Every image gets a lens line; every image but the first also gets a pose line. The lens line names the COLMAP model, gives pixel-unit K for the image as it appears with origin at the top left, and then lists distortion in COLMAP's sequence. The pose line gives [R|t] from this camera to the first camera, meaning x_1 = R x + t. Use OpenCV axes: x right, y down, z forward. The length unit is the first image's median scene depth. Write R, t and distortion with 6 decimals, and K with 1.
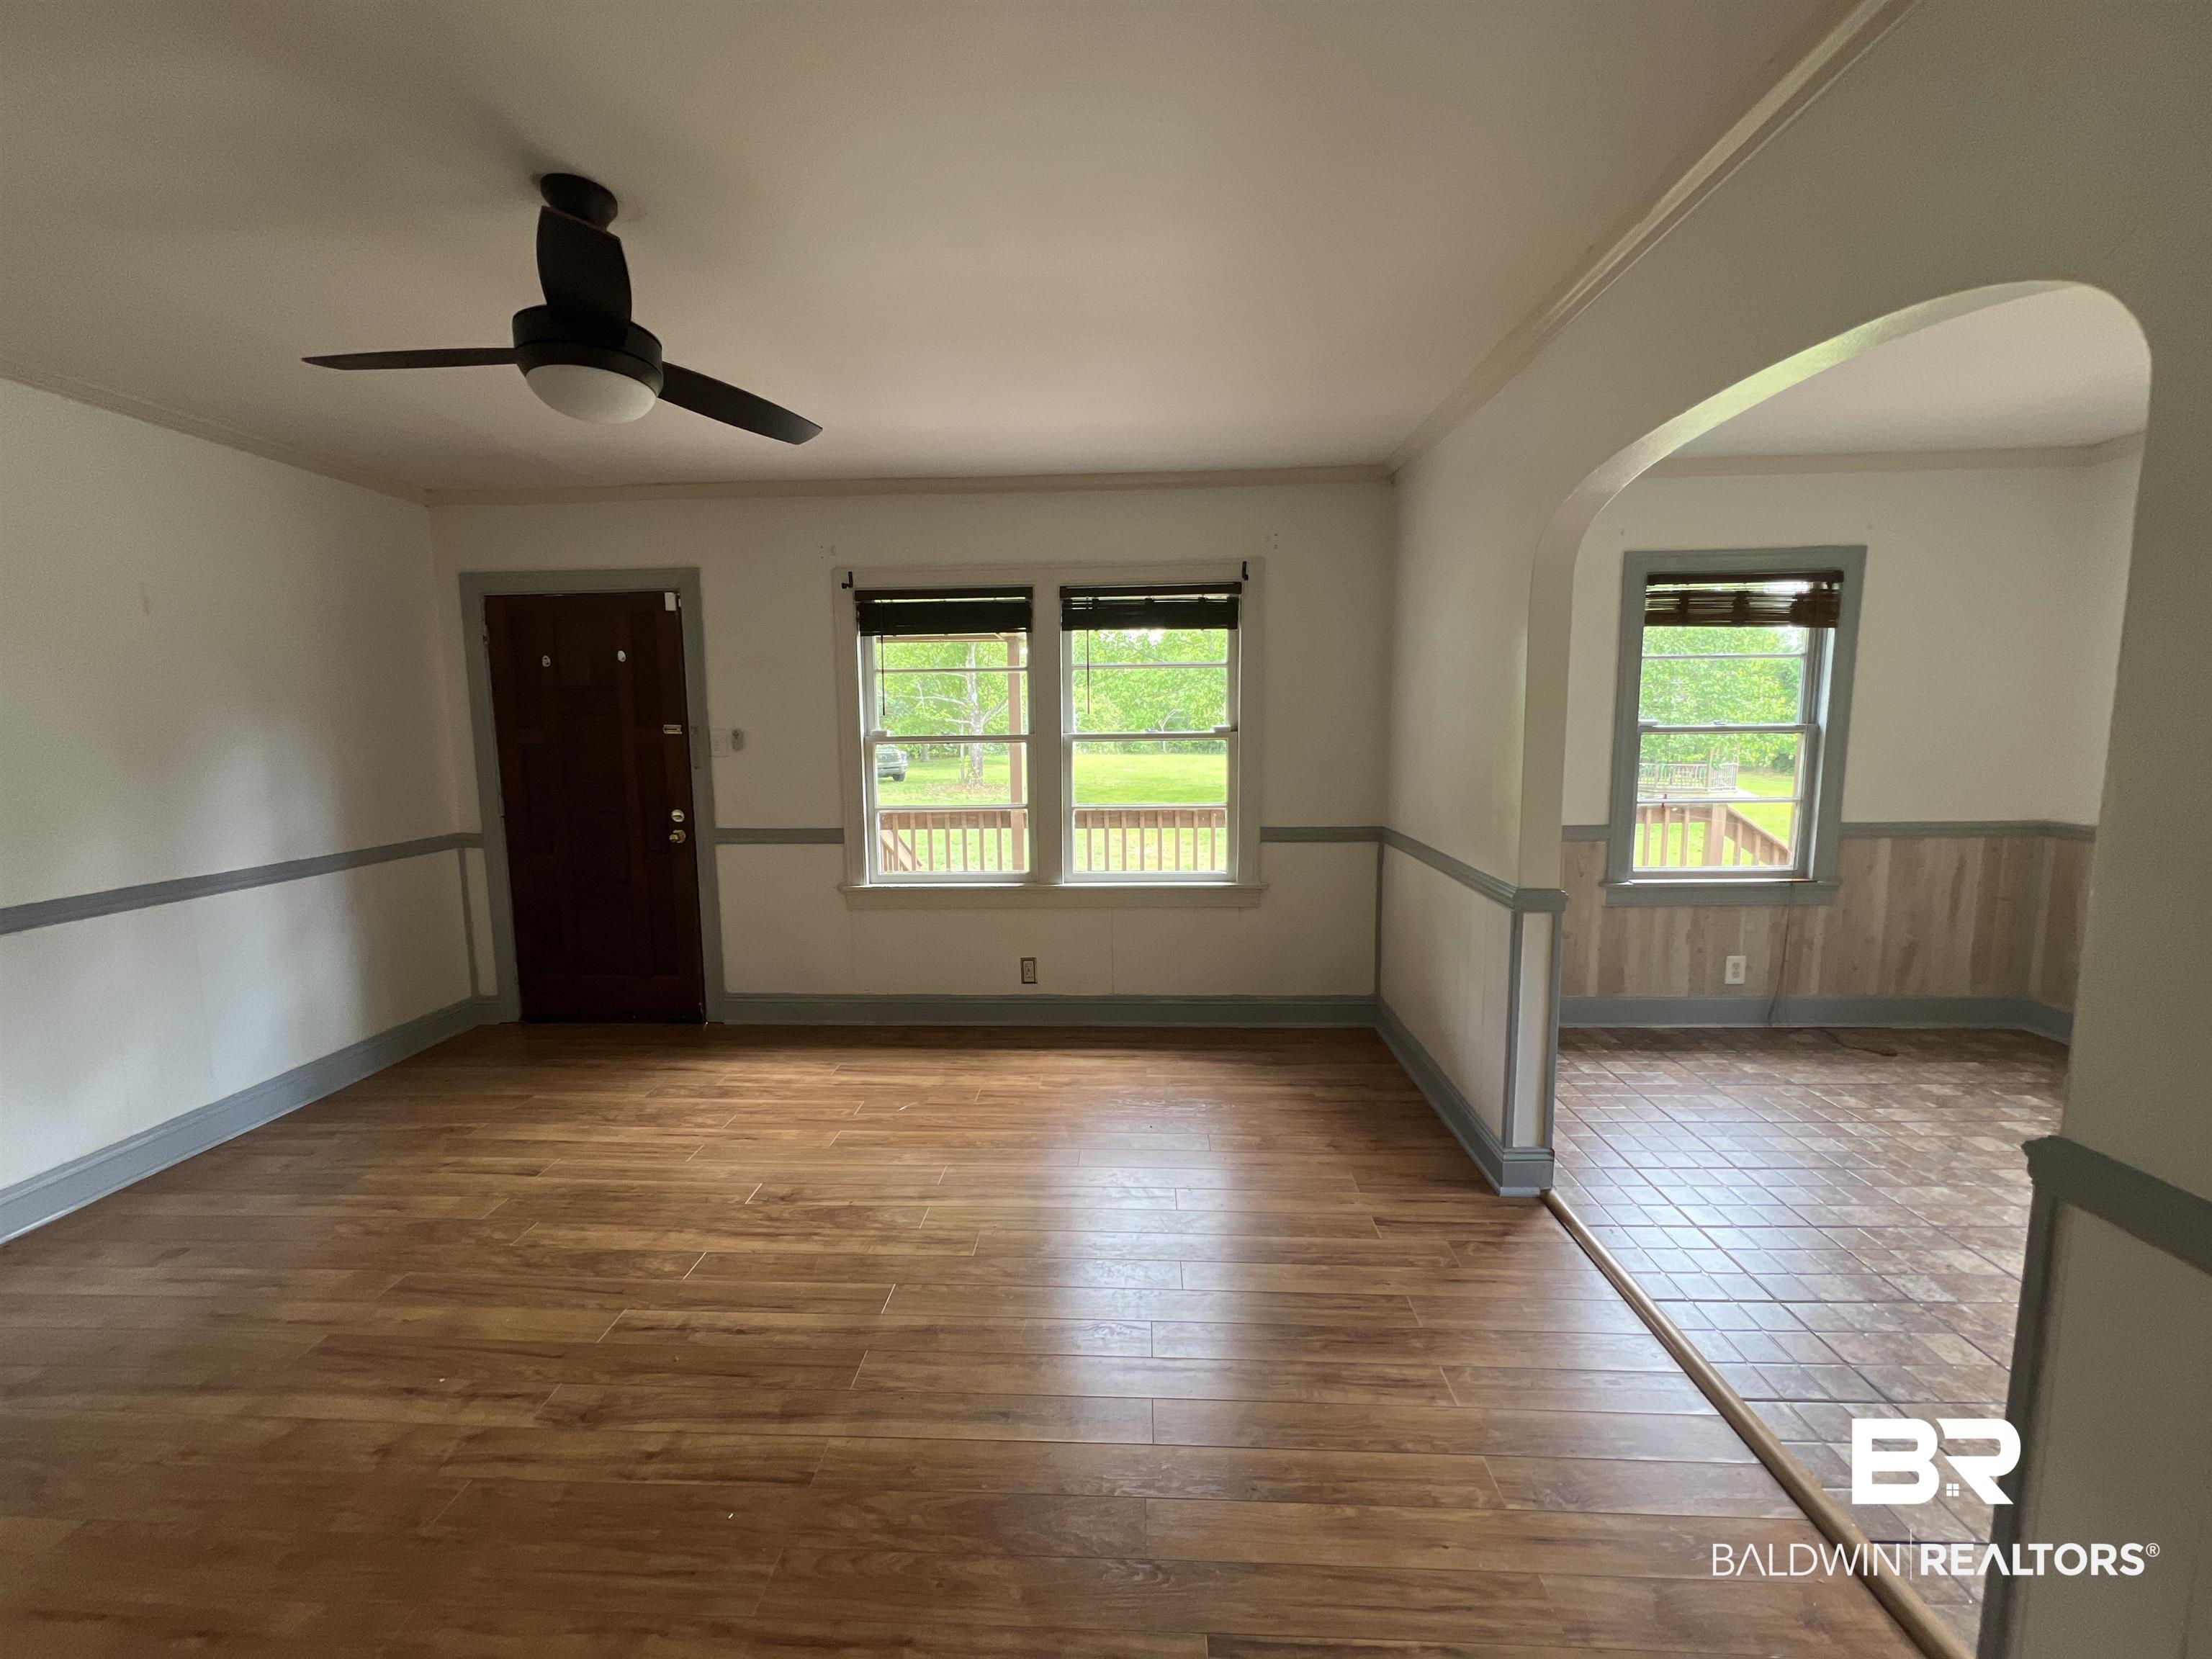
lens RADIAL K [[891.8, 0, 1106.0], [0, 891.8, 829.5], [0, 0, 1]] dist [-0.000357, 0.000300]
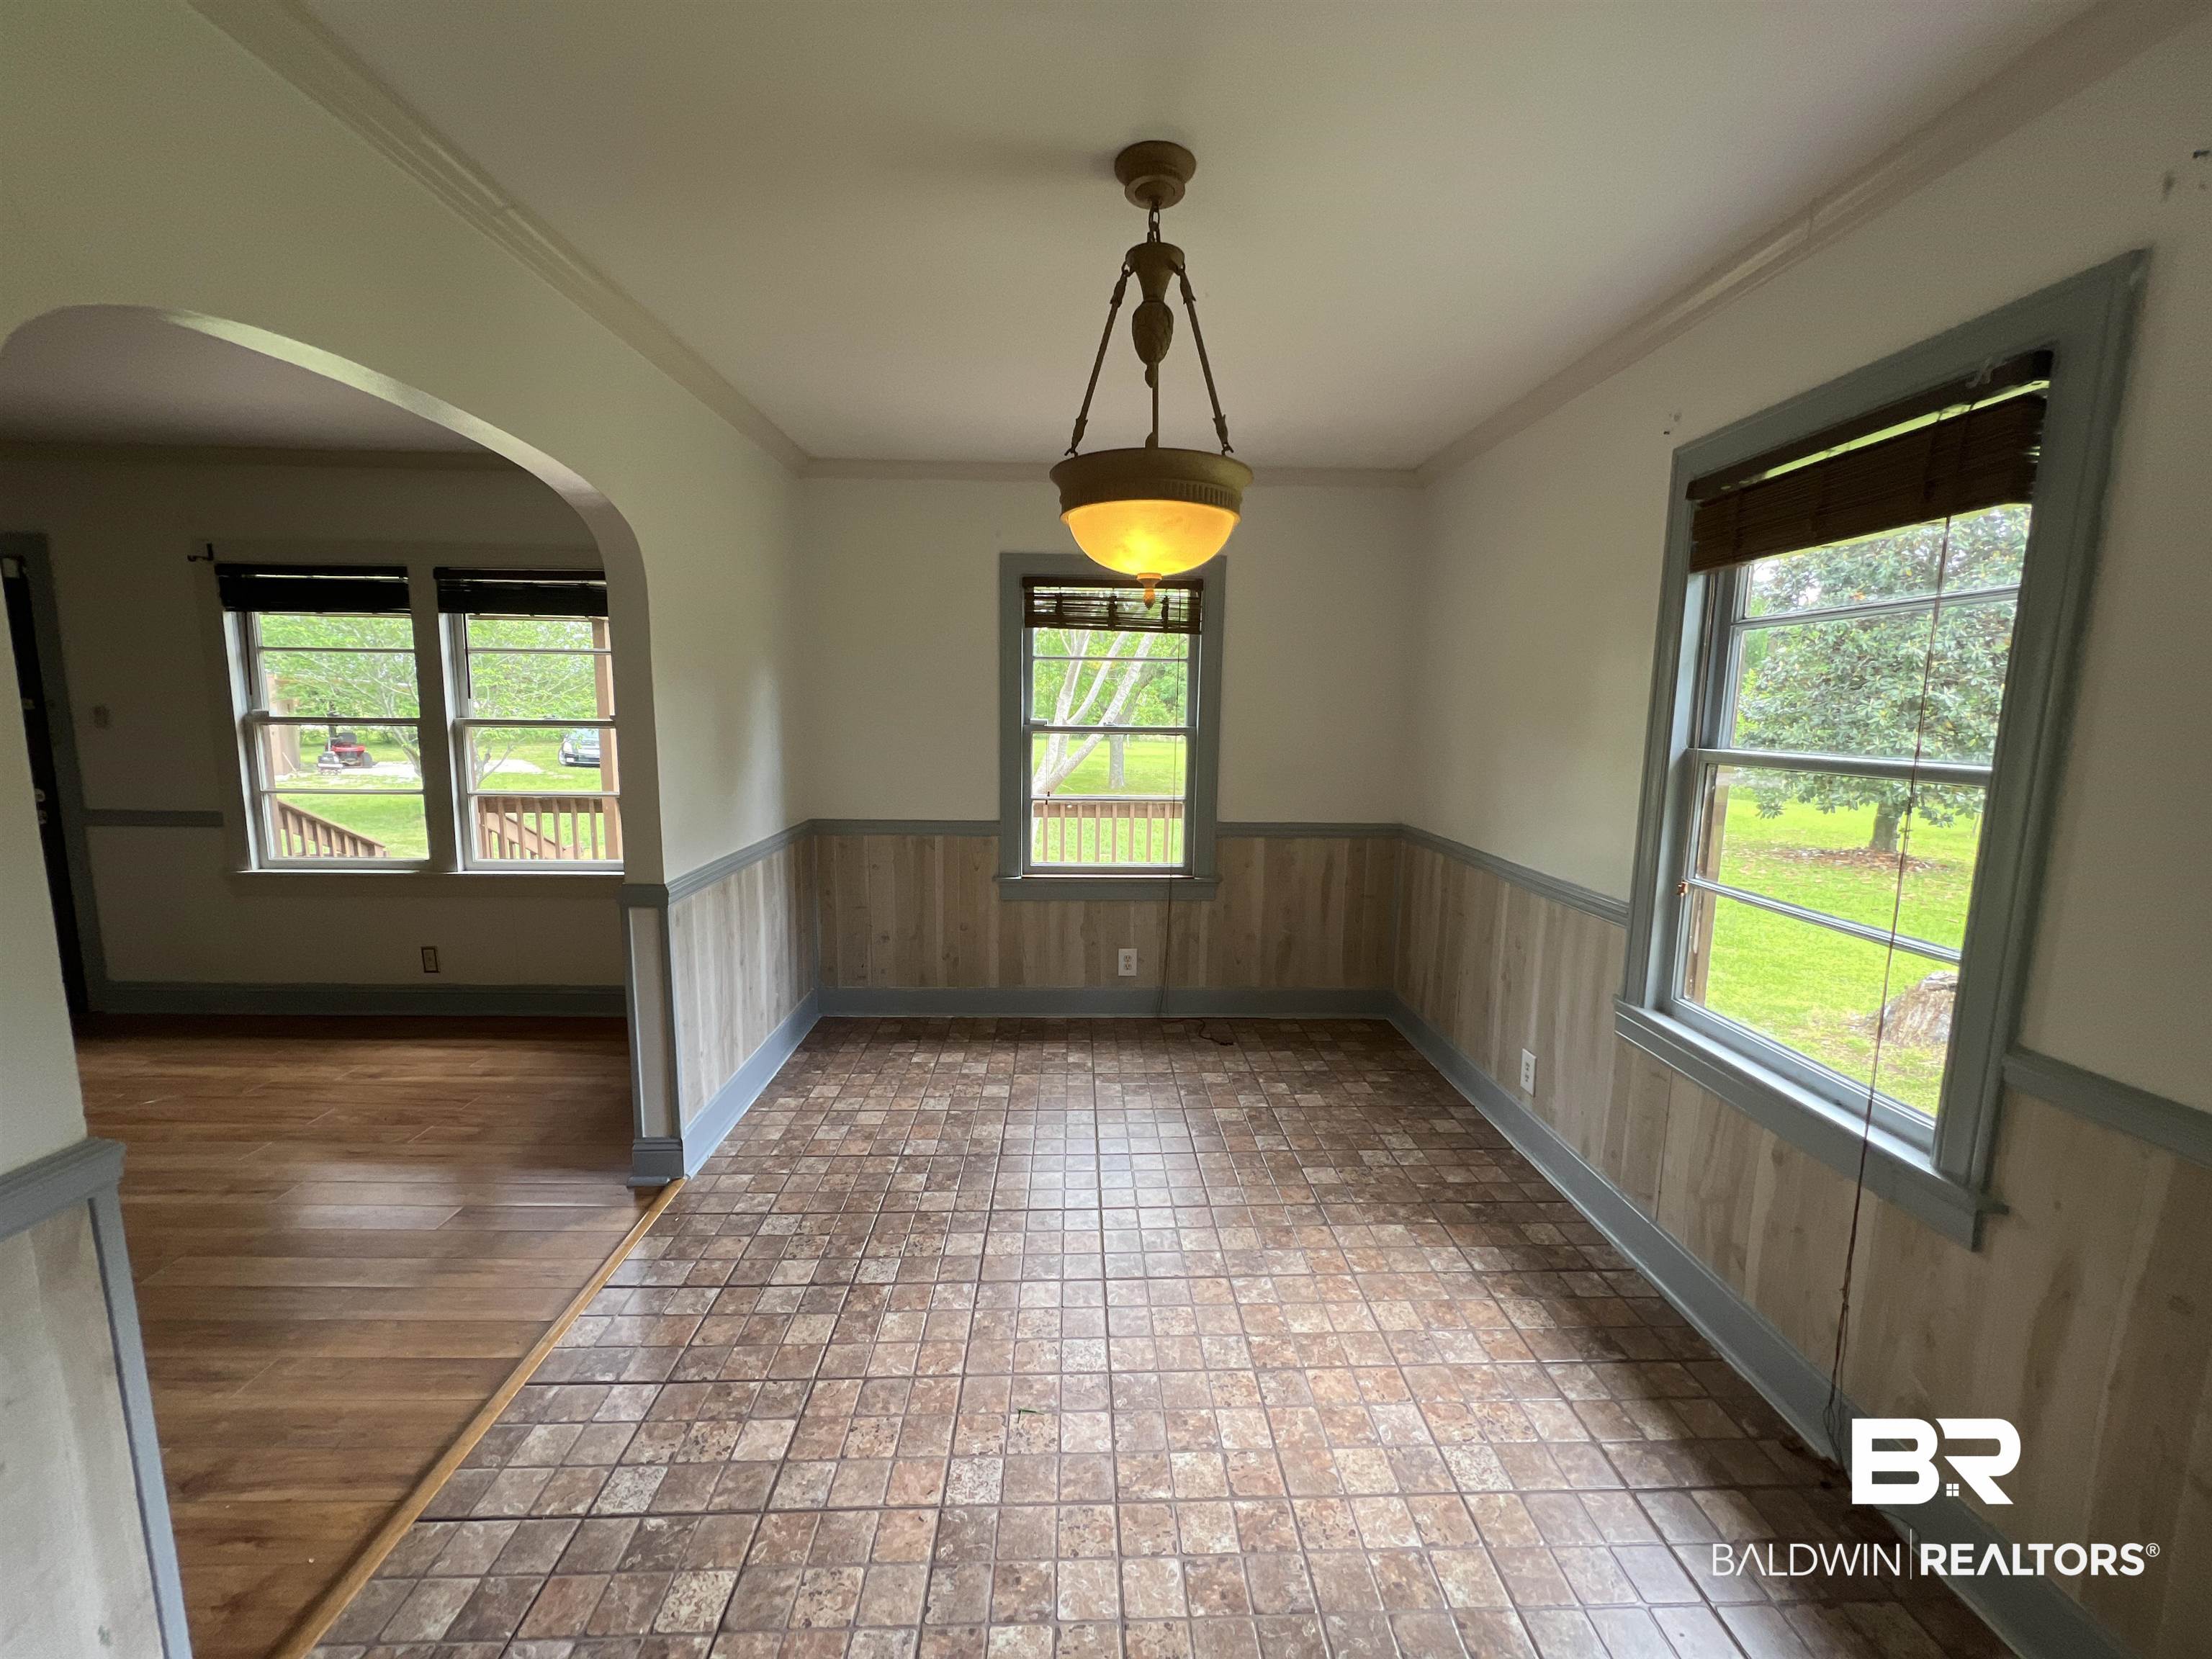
lens RADIAL K [[891.8, 0, 1106.0], [0, 891.8, 829.5], [0, 0, 1]] dist [-0.000357, 0.000300]
pose [[0.997449, 0.015540, 0.069670, 0.613985], [-0.016607, 0.999753, 0.014759, -0.011866], [-0.069424, -0.015878, 0.997461, -0.028737]]
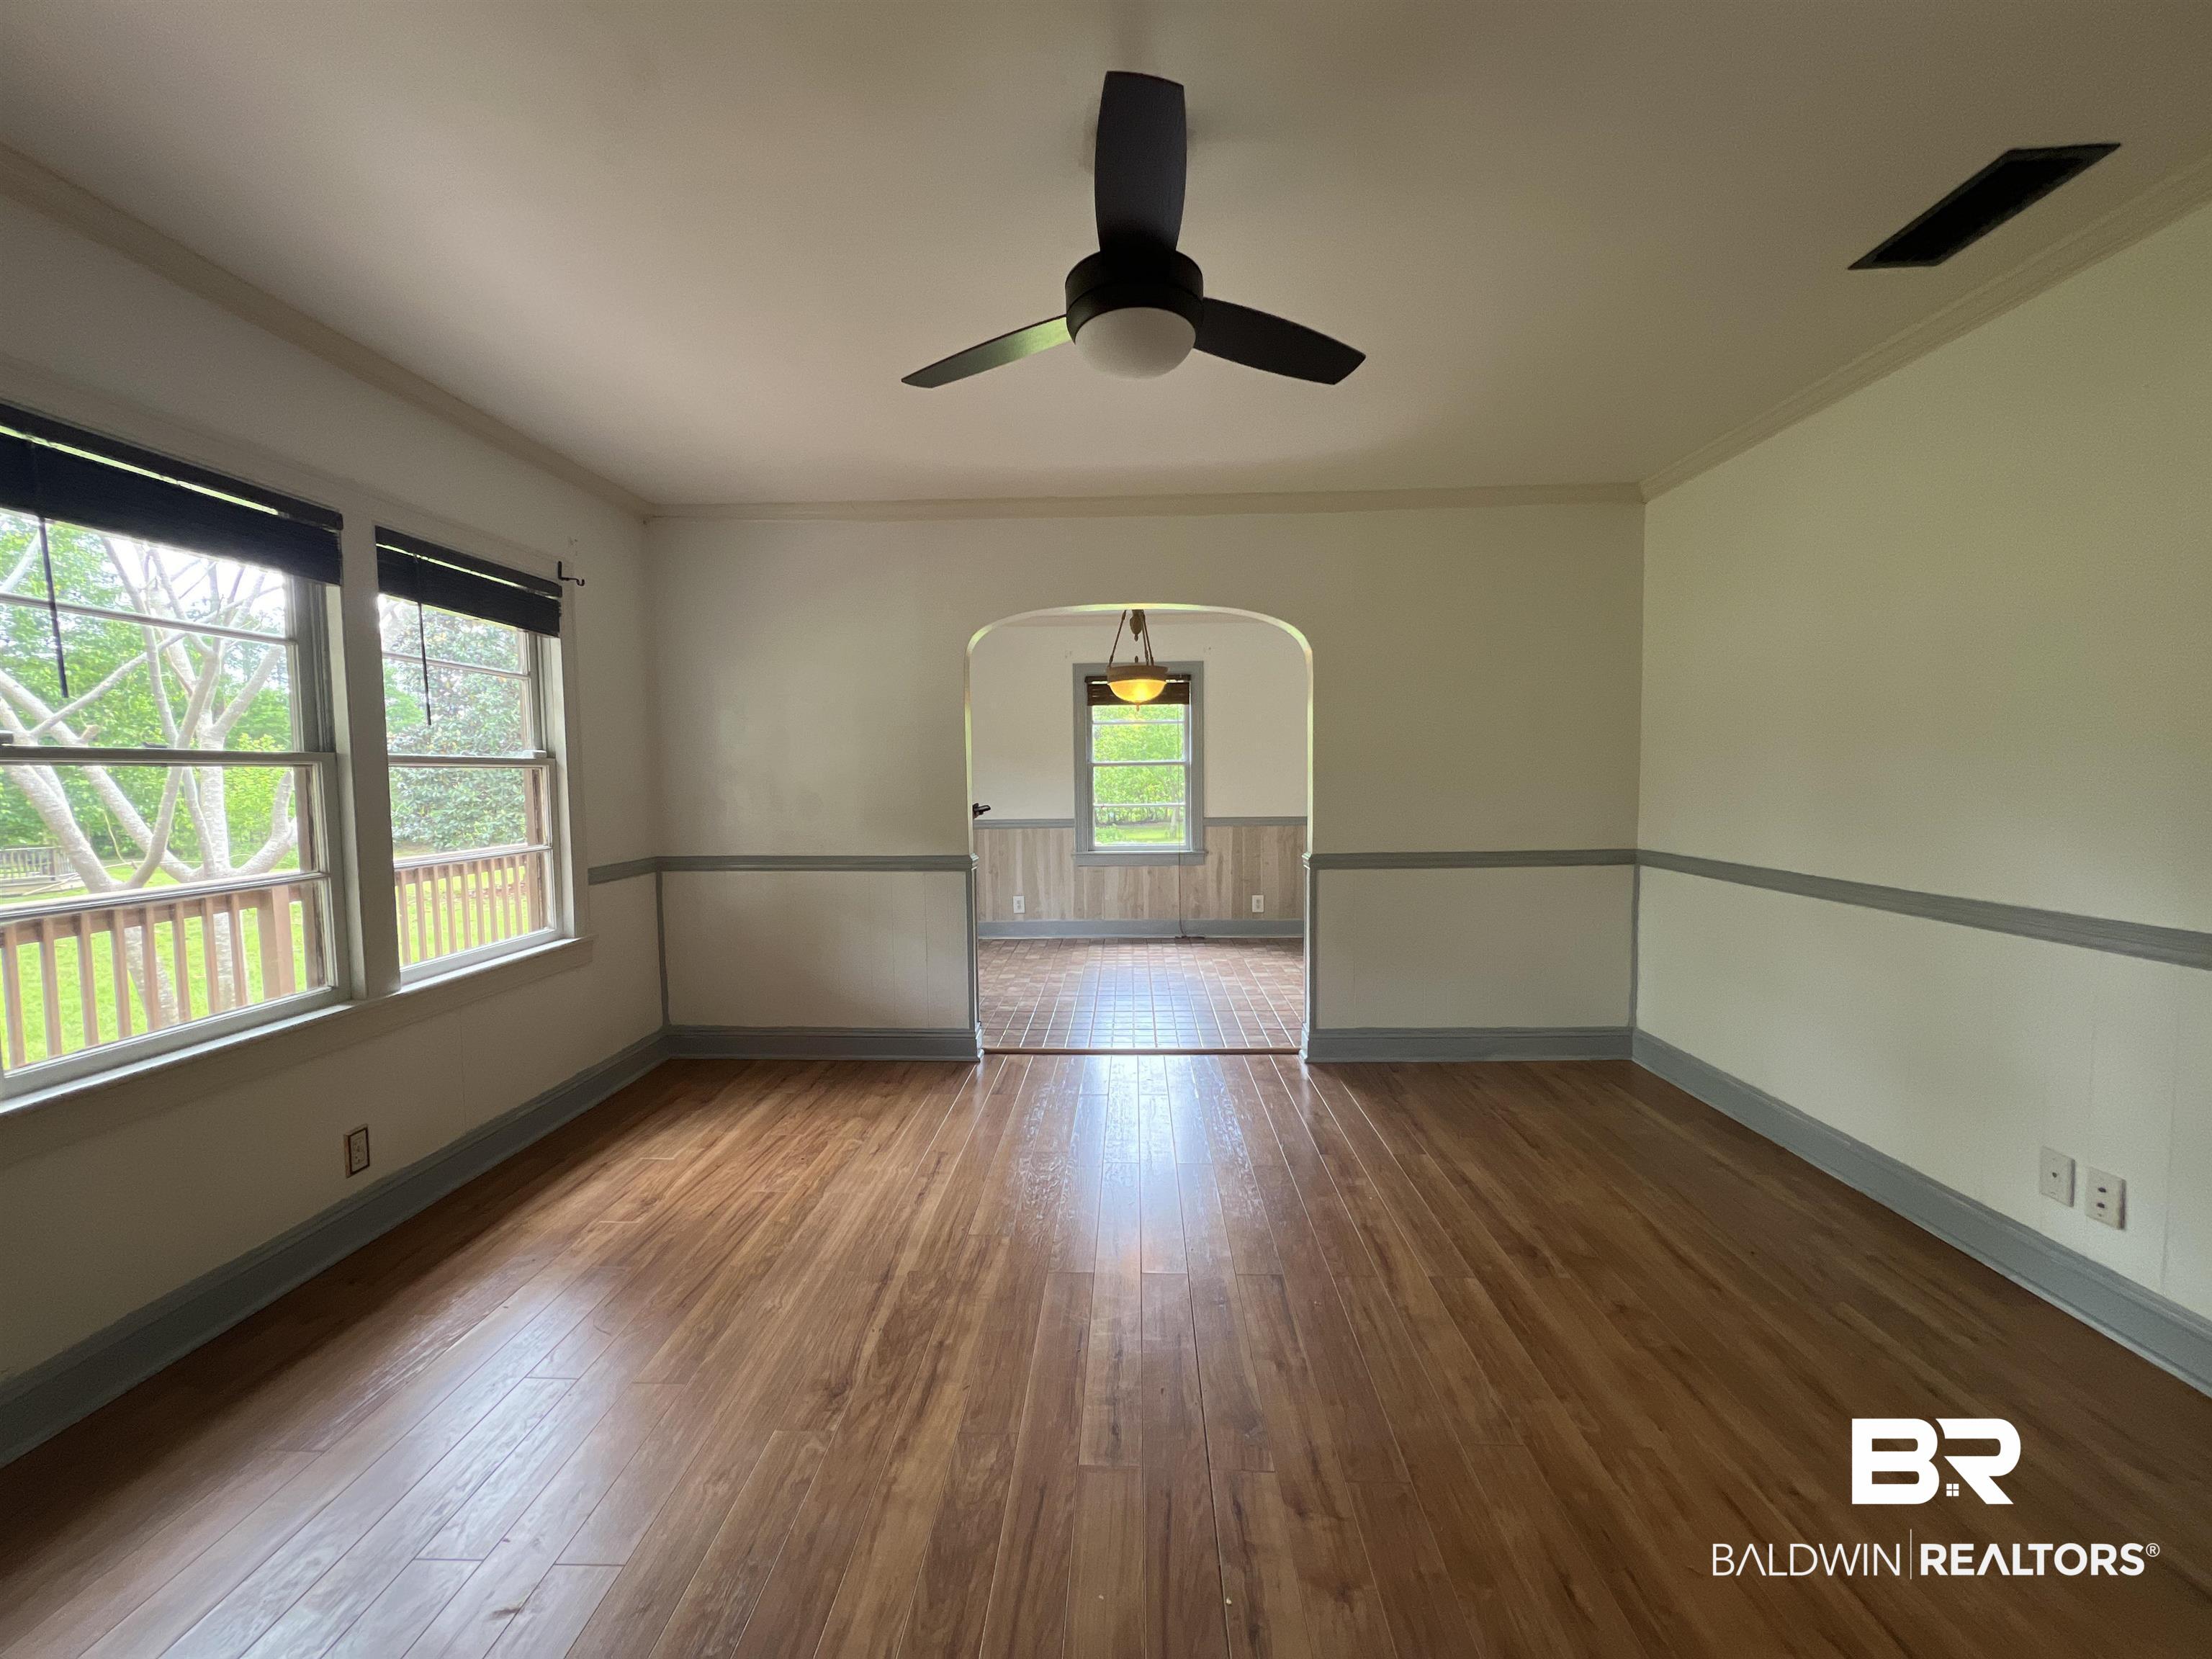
lens RADIAL K [[891.8, 0, 1106.0], [0, 891.8, 829.5], [0, 0, 1]] dist [-0.000357, 0.000300]
pose [[-0.019841, -0.047746, 0.998662, -0.707555], [0.133624, 0.989771, 0.049976, -0.015224], [-0.990833, 0.134437, -0.013258, 0.512616]]
